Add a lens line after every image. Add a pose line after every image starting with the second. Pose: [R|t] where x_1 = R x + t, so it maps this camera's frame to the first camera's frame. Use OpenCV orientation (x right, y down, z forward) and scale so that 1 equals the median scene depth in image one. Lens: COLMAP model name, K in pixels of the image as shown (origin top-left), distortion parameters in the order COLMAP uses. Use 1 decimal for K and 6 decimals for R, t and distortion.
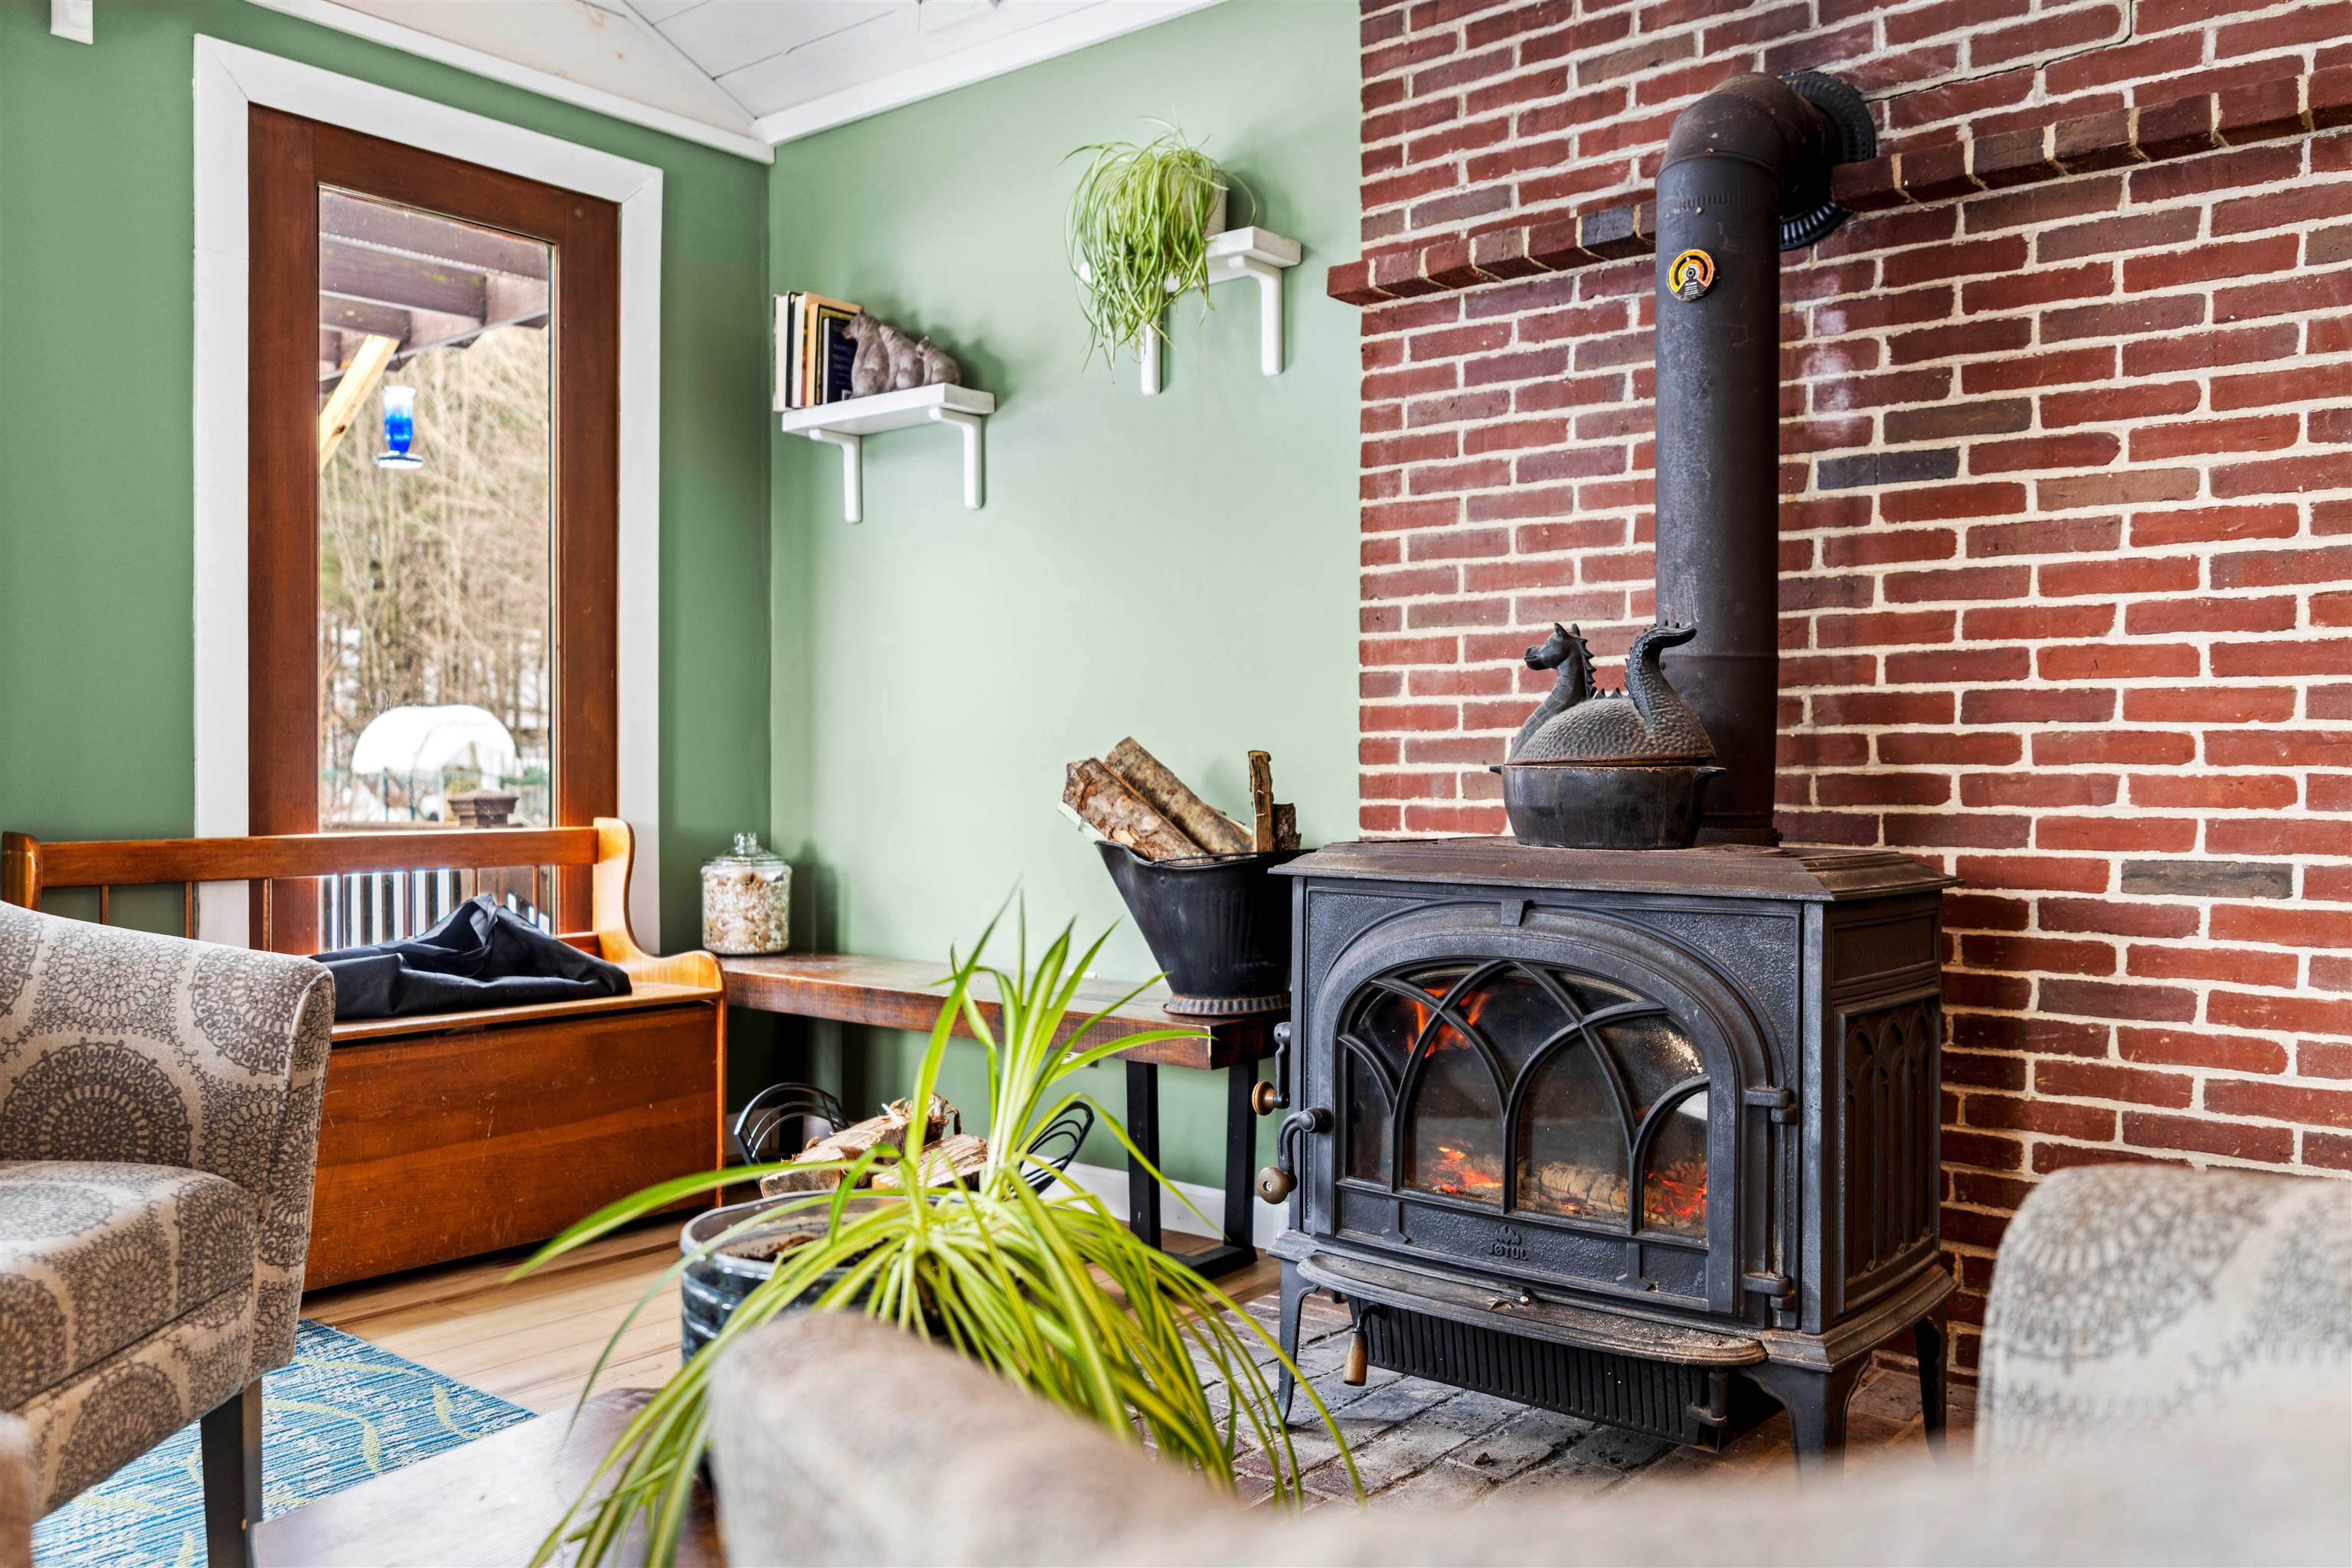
lens RADIAL K [[1884.1, 0, 1170.6], [0, 1884.1, 776.7], [0, 0, 1]] dist [-0.001239, 0.000508]
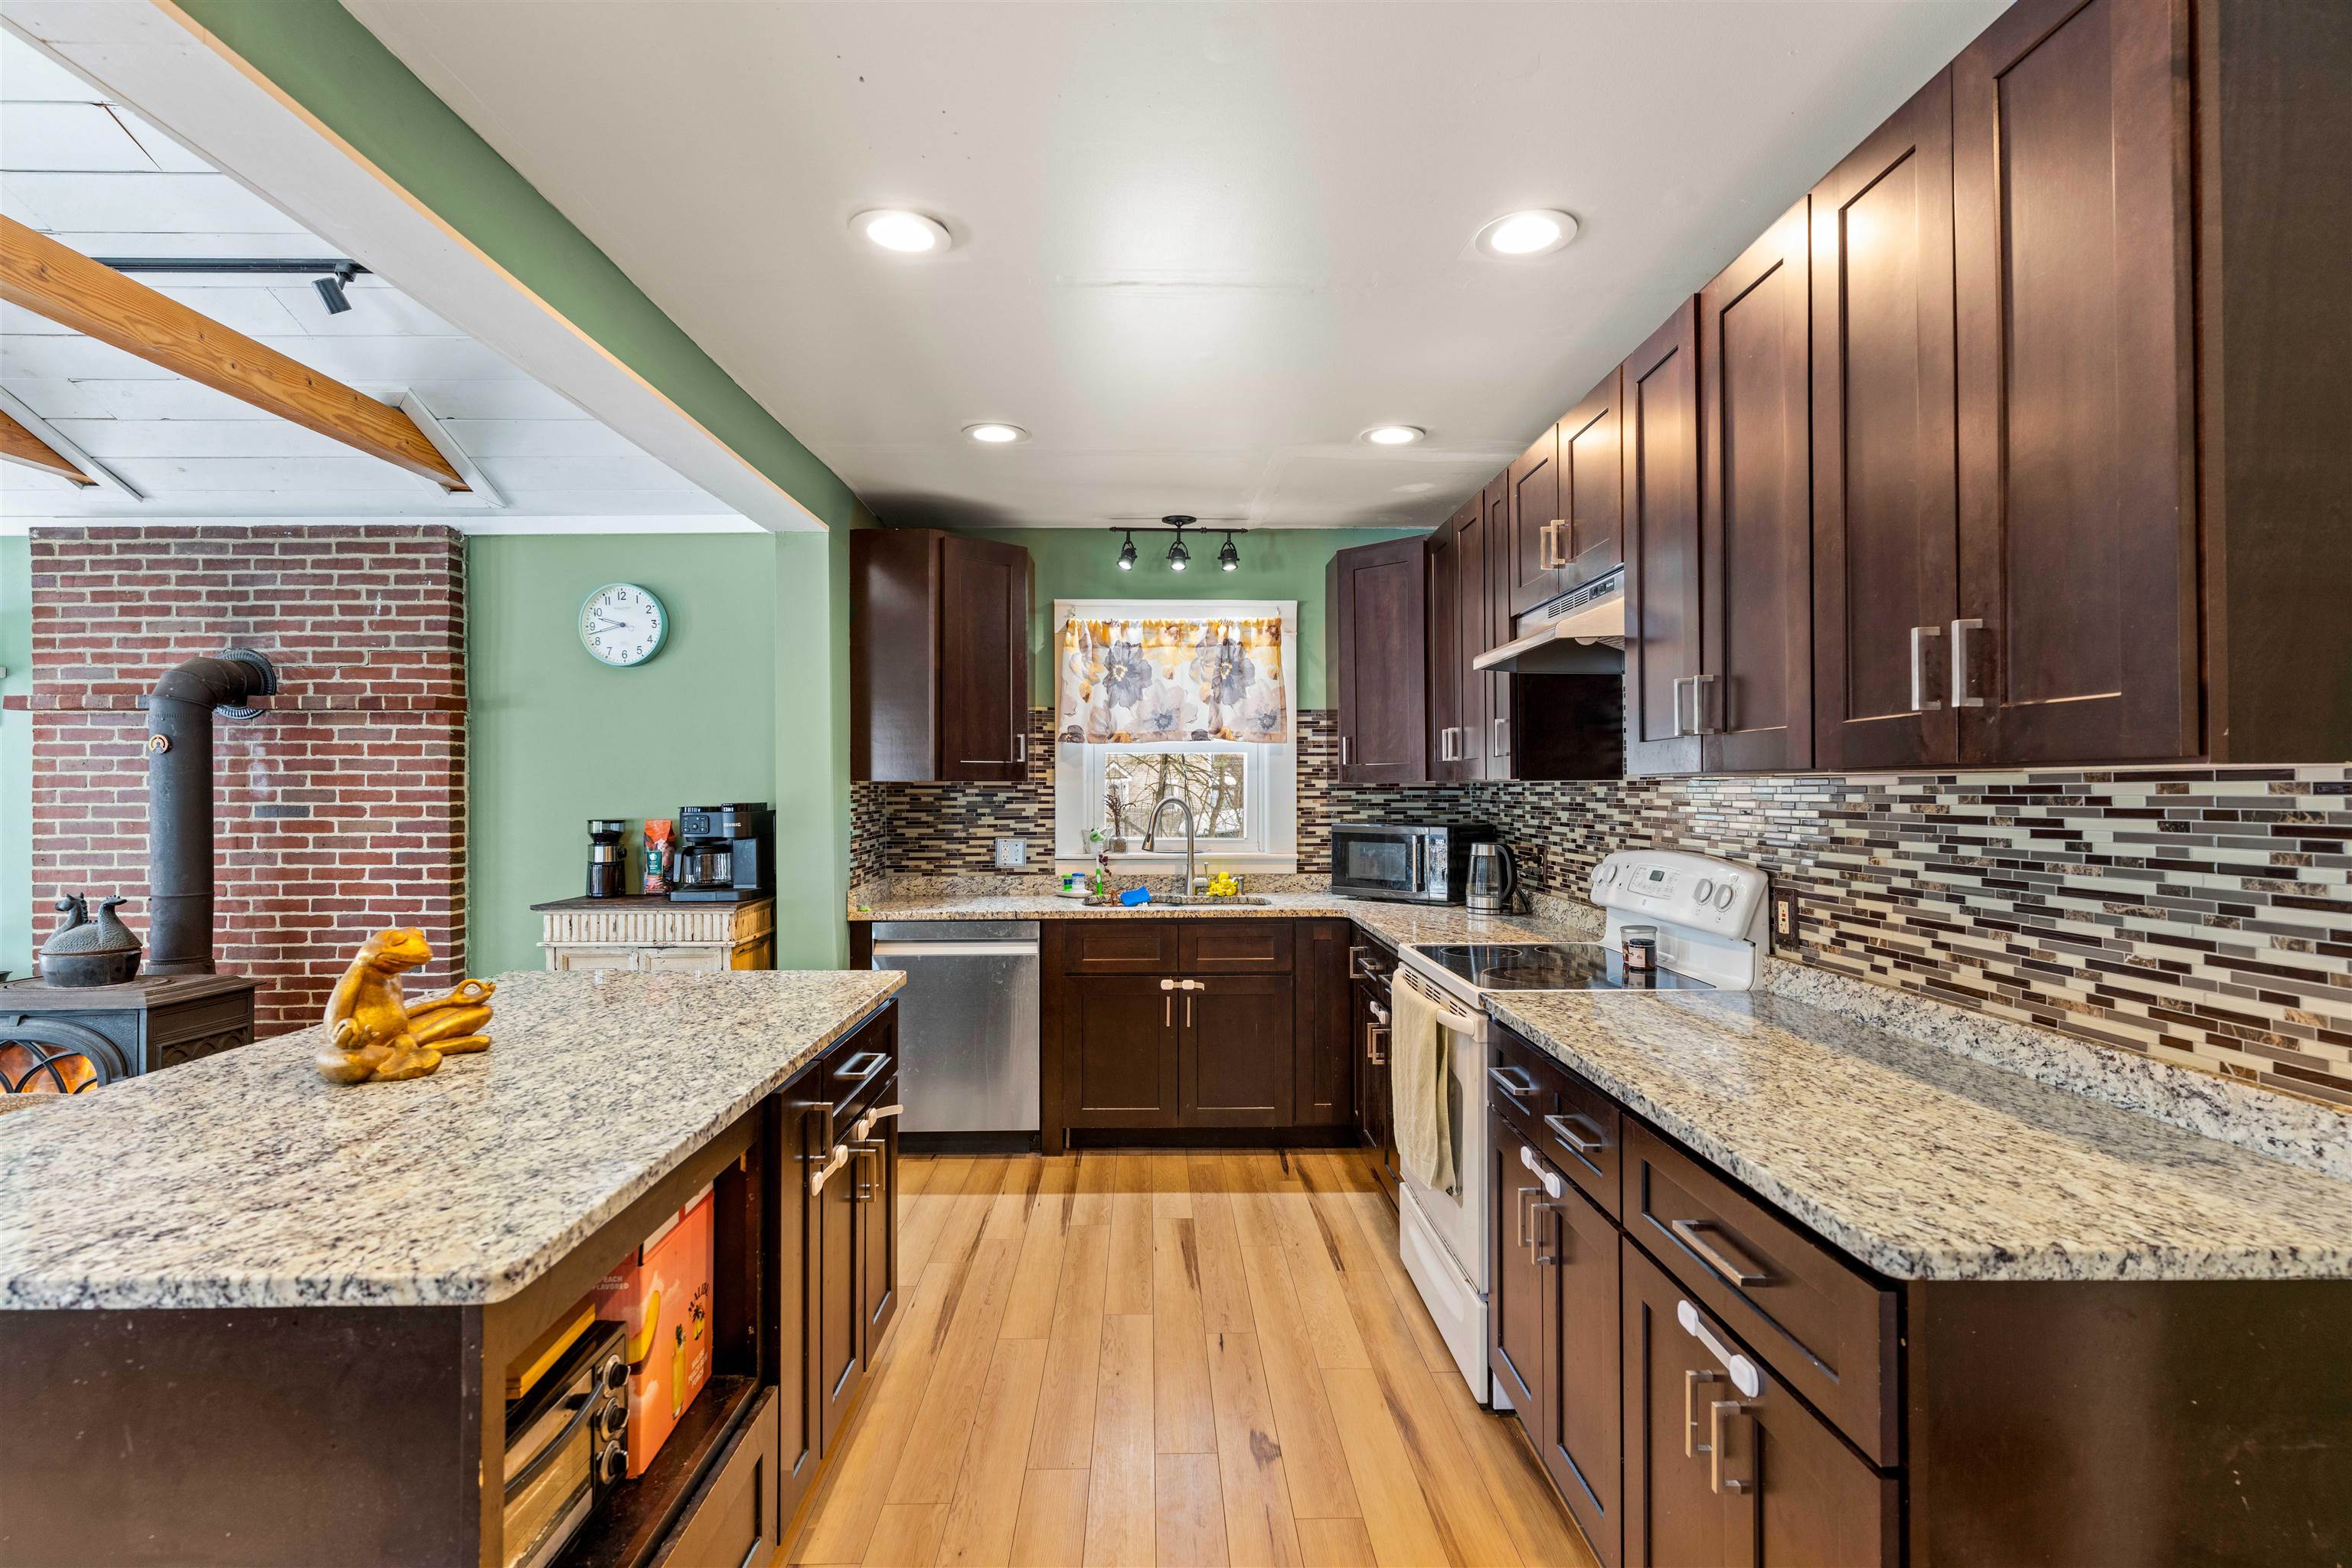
lens RADIAL K [[1112.8, 0, 1174.3], [0, 1112.8, 780.5], [0, 0, 1]] dist [0.000151, 0.000141]
pose [[0.760083, -0.001437, 0.649824, 0.326450], [0.011695, 0.999866, -0.011469, -0.178141], [-0.649720, 0.016317, 0.759998, -0.953323]]
